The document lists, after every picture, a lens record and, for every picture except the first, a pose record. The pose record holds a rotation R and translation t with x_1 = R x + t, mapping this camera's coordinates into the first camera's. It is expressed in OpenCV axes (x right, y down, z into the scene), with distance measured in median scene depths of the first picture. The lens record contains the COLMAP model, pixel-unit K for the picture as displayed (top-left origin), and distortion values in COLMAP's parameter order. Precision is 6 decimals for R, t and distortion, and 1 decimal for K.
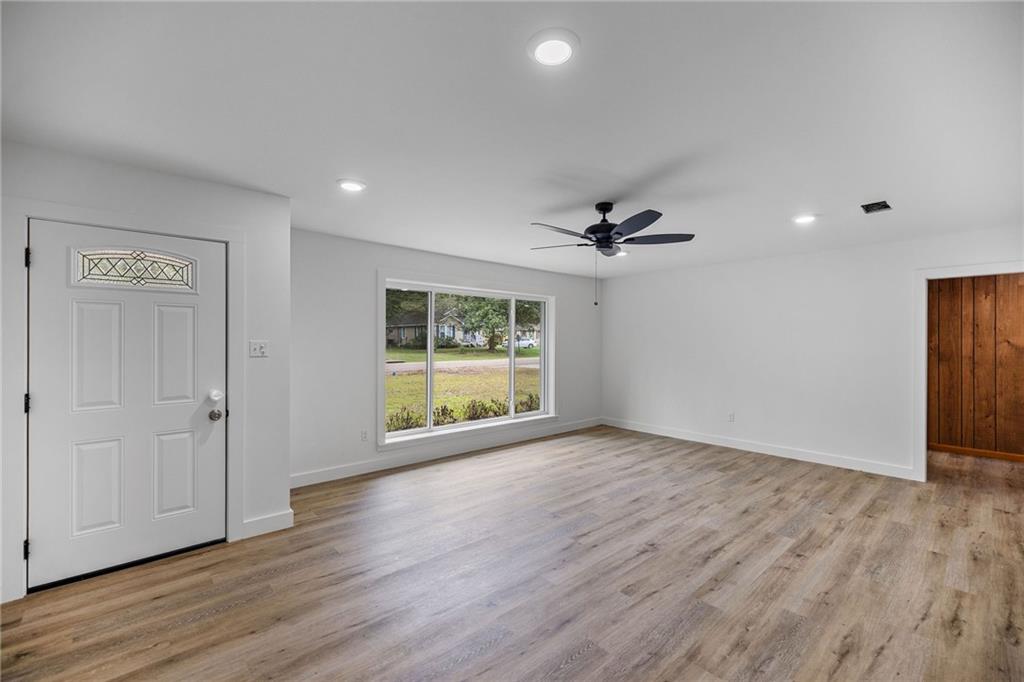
lens RADIAL K [[435.2, 0, 508.0], [0, 435.2, 345.2], [0, 0, 1]] dist [0.004913, 0.000523]
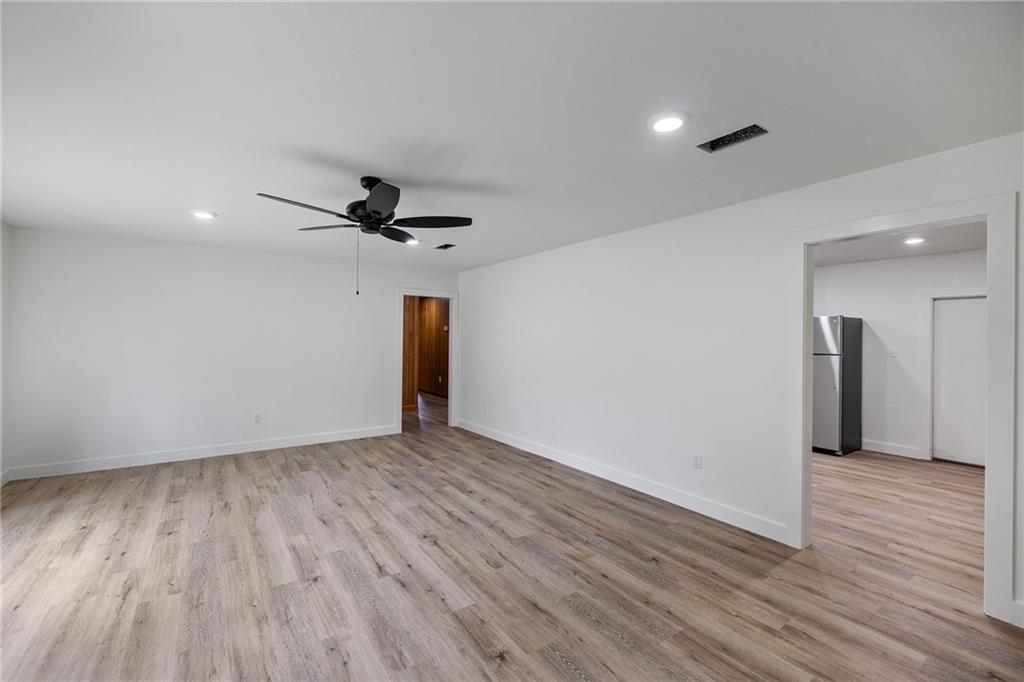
lens RADIAL K [[435.2, 0, 508.2], [0, 435.2, 335.0], [0, 0, 1]] dist [0.004913, 0.000523]
pose [[0.109658, 0.005013, 0.993957, -0.624211], [0.000659, 0.999987, -0.005116, -0.011823], [-0.993969, 0.001216, 0.109653, 0.640401]]
